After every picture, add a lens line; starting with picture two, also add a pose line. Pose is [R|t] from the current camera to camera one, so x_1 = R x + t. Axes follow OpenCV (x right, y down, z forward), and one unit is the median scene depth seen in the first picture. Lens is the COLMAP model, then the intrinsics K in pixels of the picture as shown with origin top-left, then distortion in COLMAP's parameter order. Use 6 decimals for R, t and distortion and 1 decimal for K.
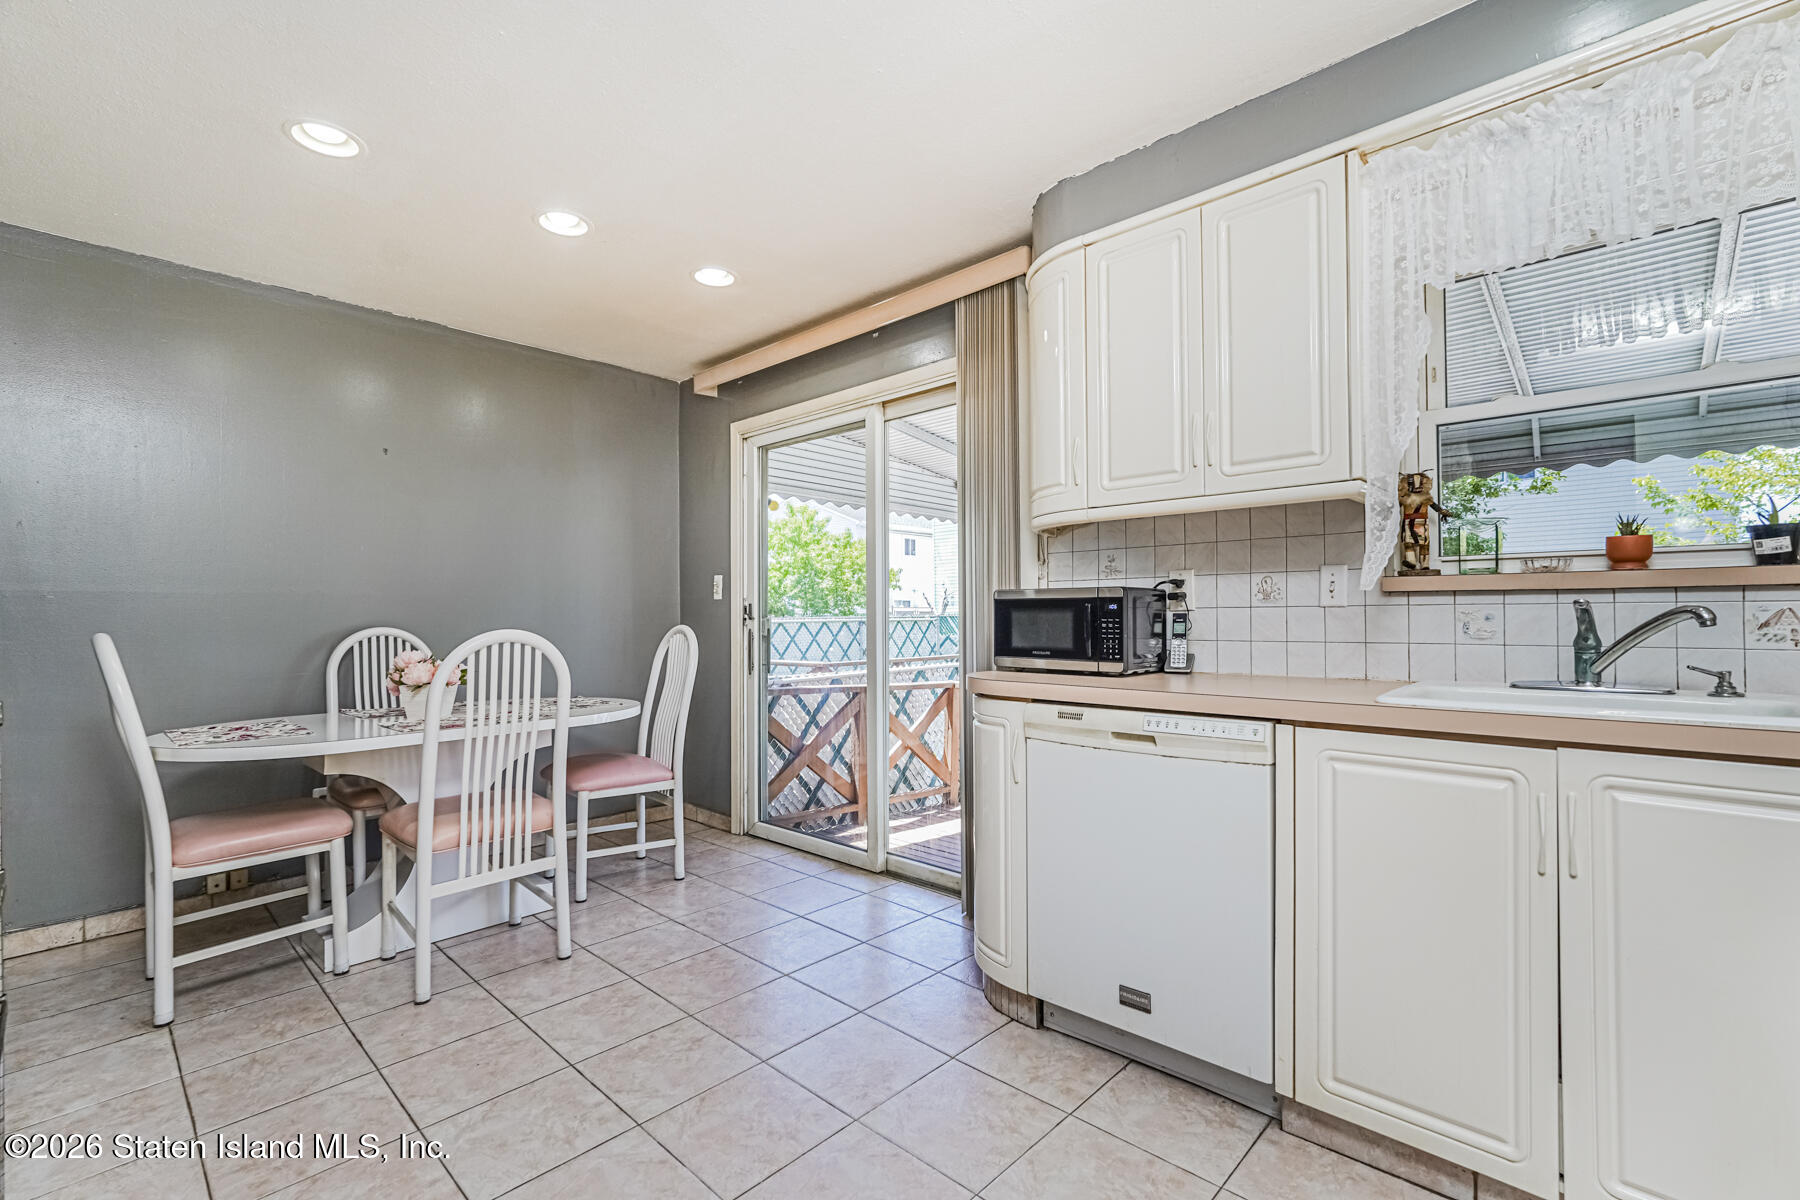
lens RADIAL K [[791.9, 0, 901.1], [0, 791.9, 606.4], [0, 0, 1]] dist [-0.018355, 0.010581]
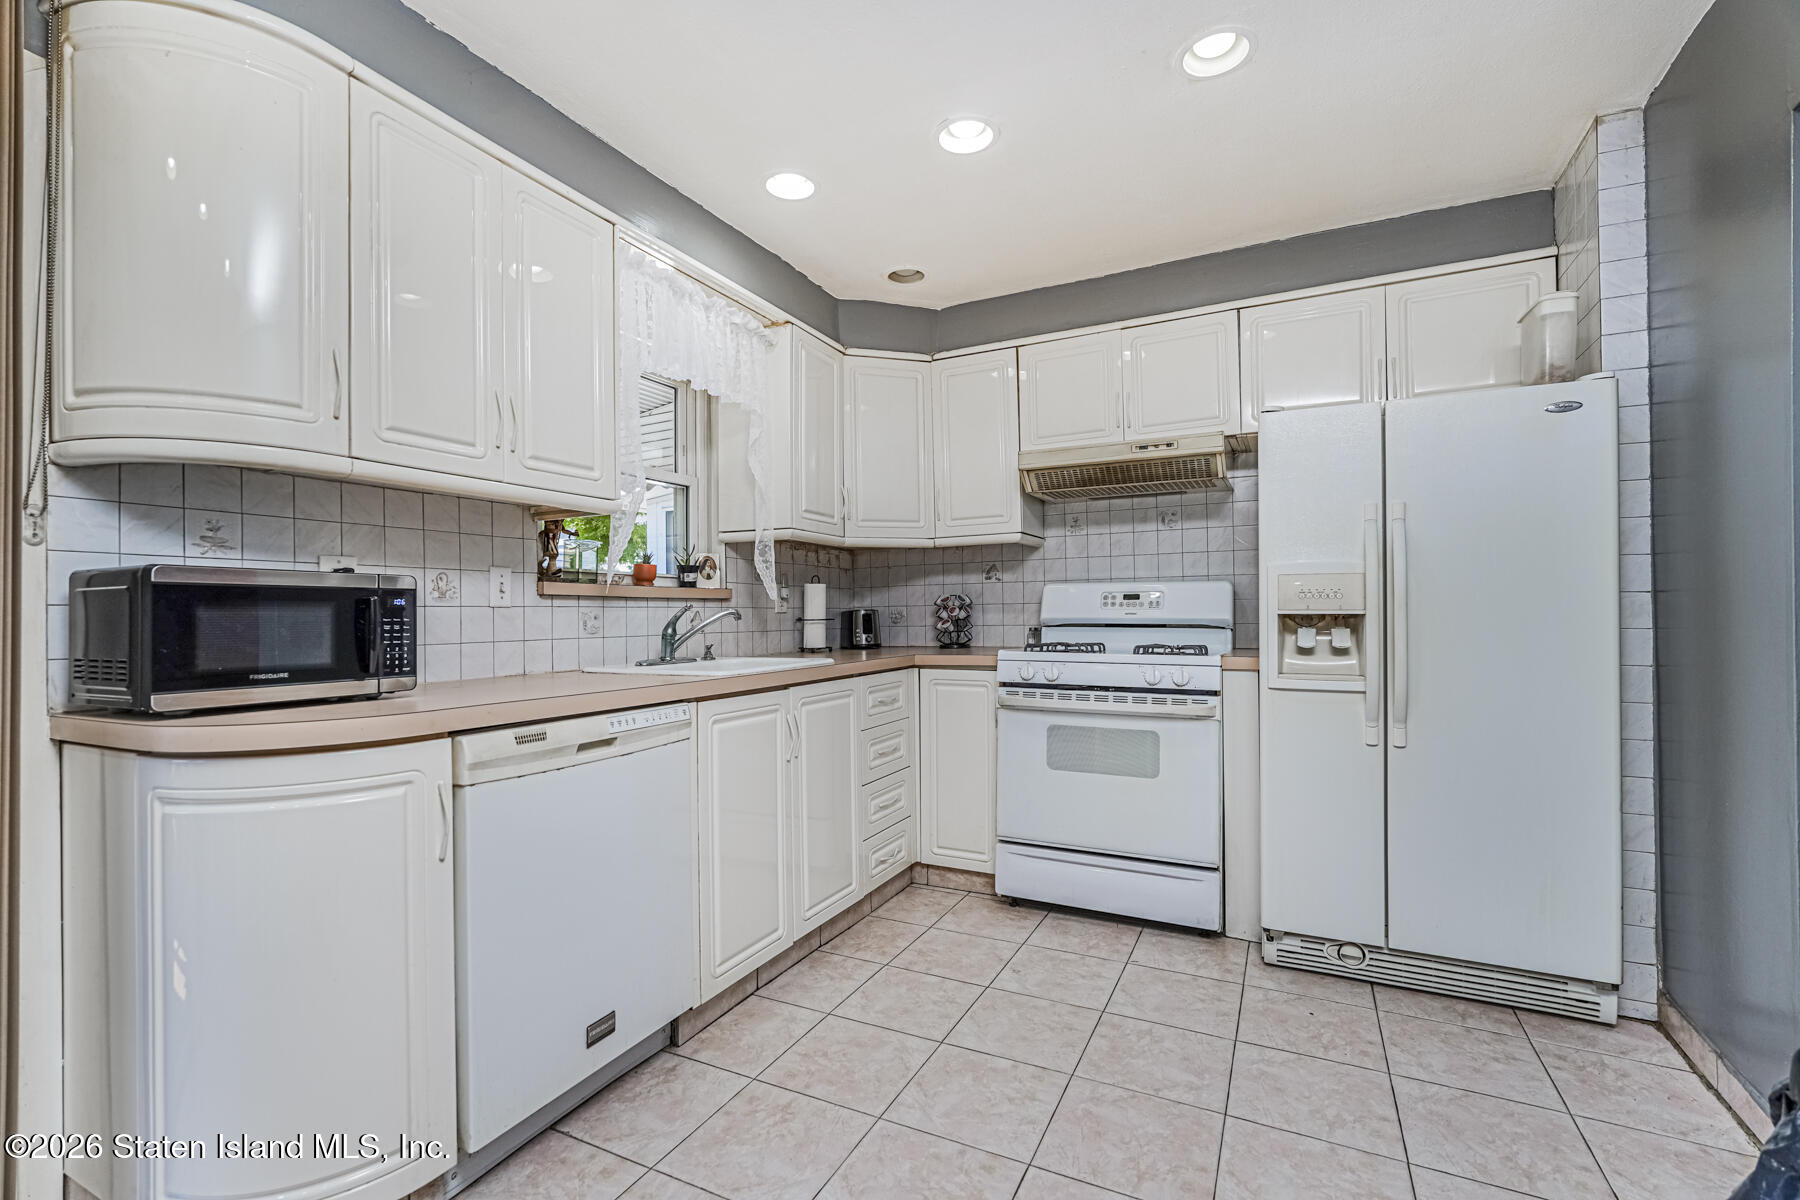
lens RADIAL K [[791.9, 0, 901.1], [0, 791.9, 606.4], [0, 0, 1]] dist [-0.018355, 0.010581]
pose [[-0.288002, 0.019337, 0.957435, -0.557610], [0.002563, 0.999808, -0.019422, 0.019692], [-0.957626, -0.003139, -0.287996, 0.750773]]
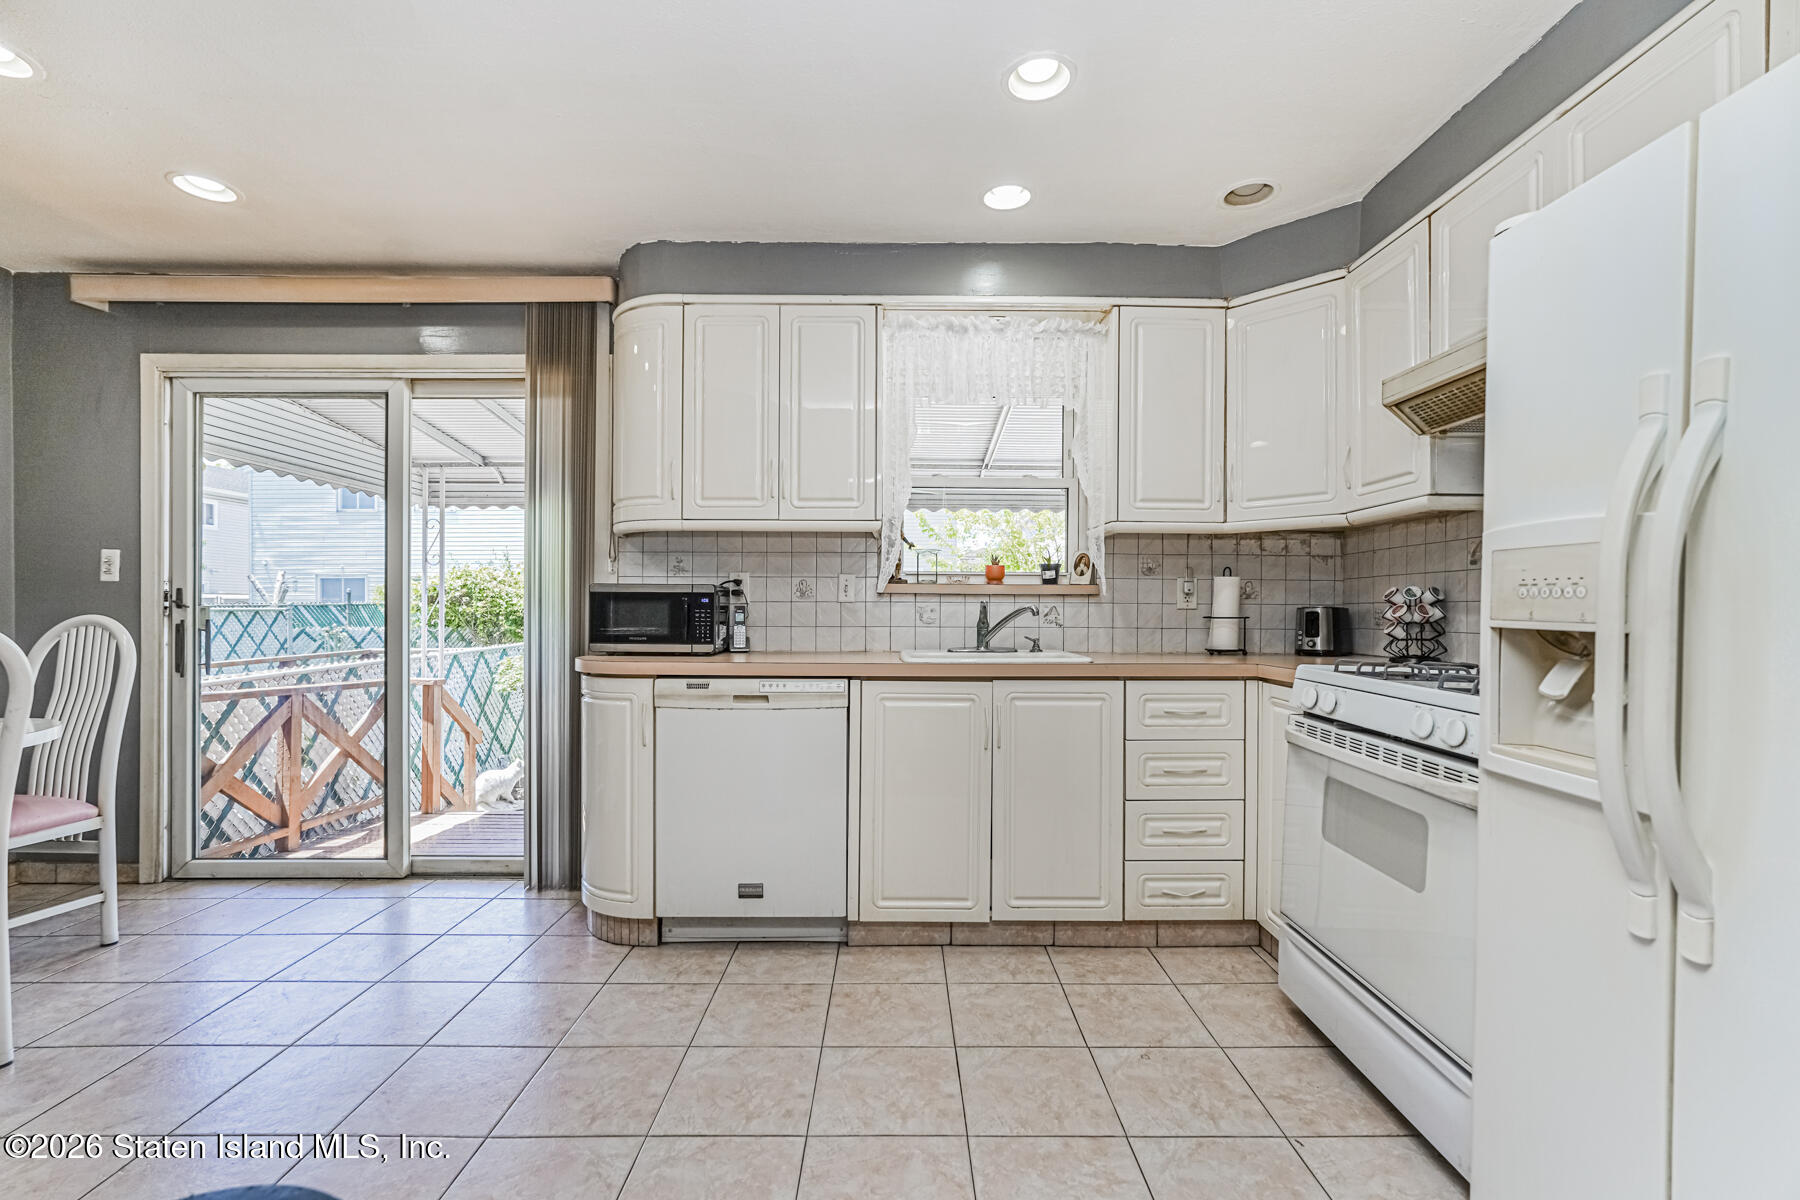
lens RADIAL K [[791.9, 0, 901.1], [0, 791.9, 606.4], [0, 0, 1]] dist [-0.018355, 0.010581]
pose [[0.723360, 0.008541, 0.690418, -0.368787], [-0.015818, 0.999866, 0.004204, -0.000034], [-0.690290, -0.013963, 0.723398, -0.123241]]
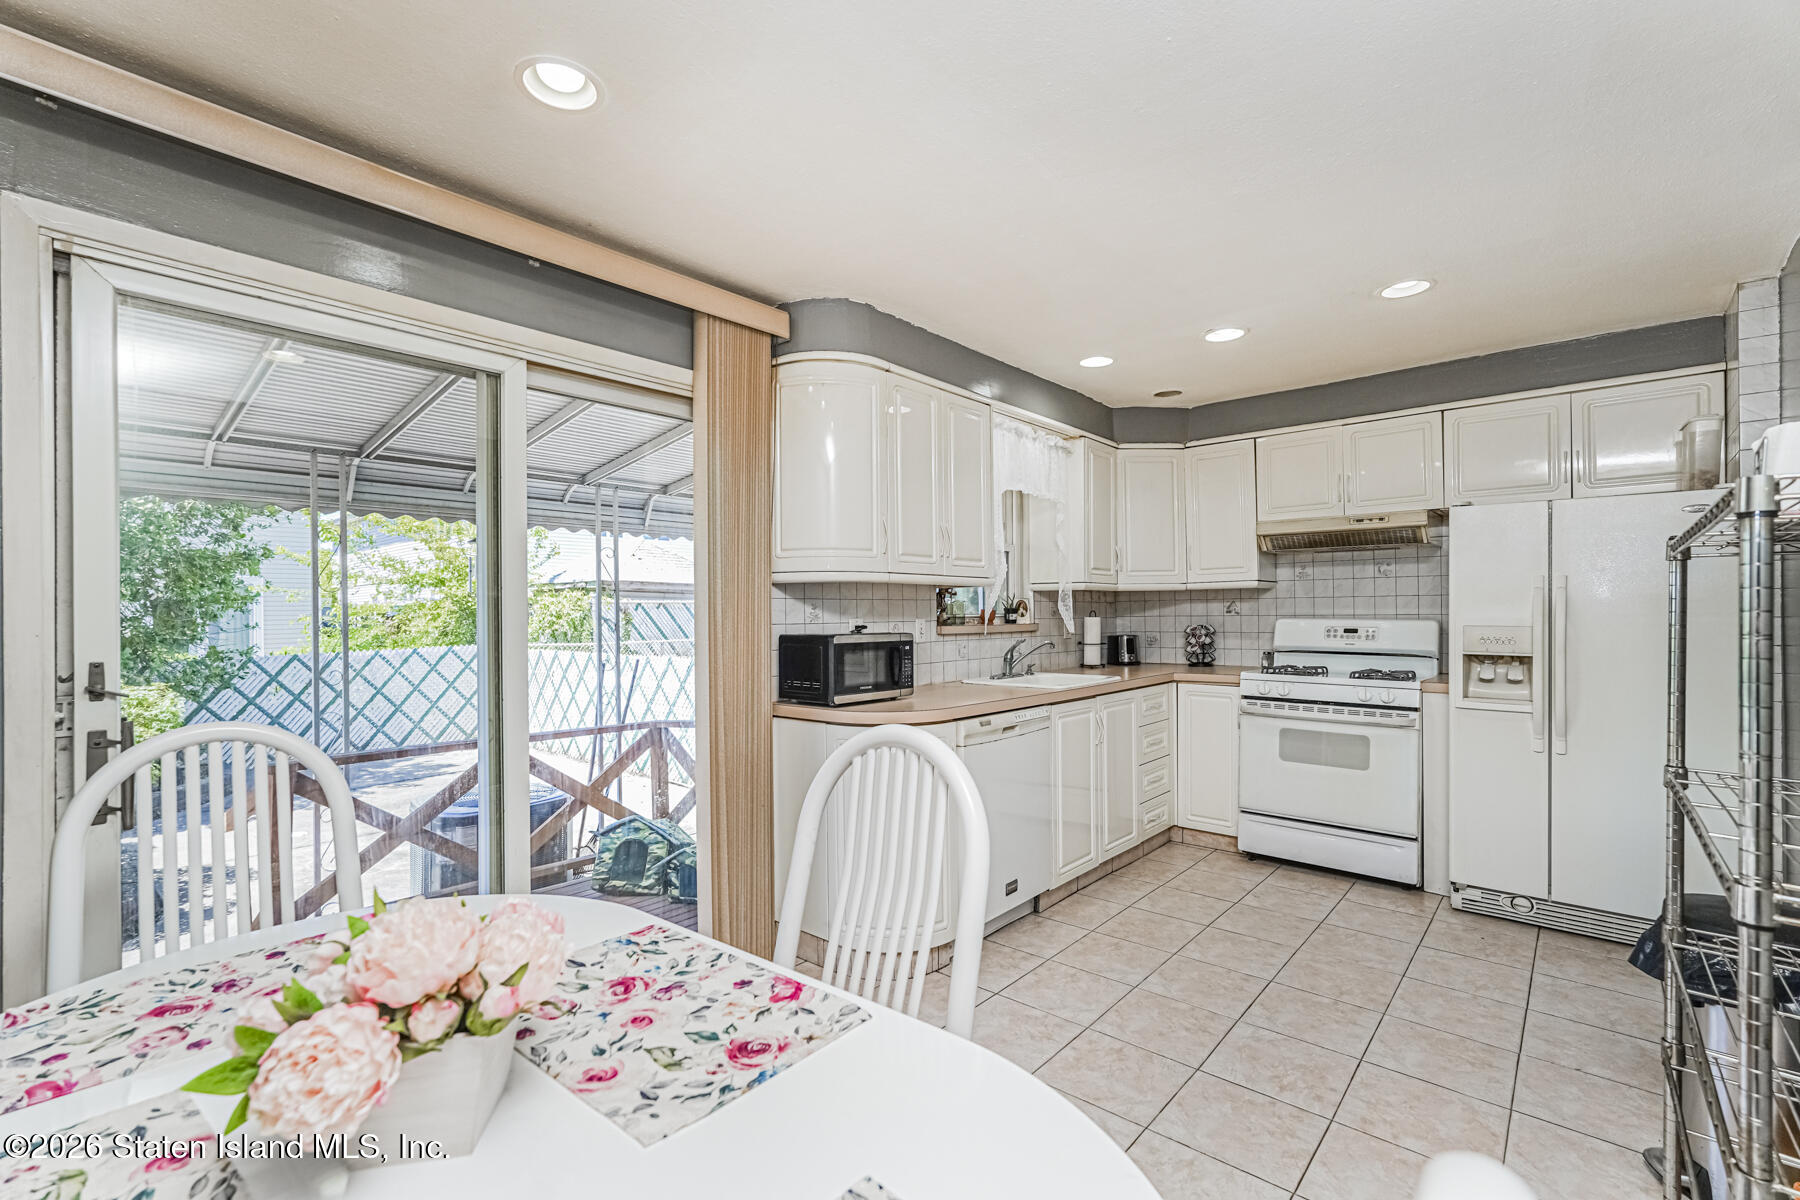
lens RADIAL K [[791.9, 0, 901.1], [0, 791.9, 606.4], [0, 0, 1]] dist [-0.018355, 0.010581]
pose [[-0.036634, 0.014059, 0.999230, -1.087017], [-0.003869, 0.999892, -0.014210, -0.050495], [-0.999321, -0.004387, -0.036576, 1.042934]]
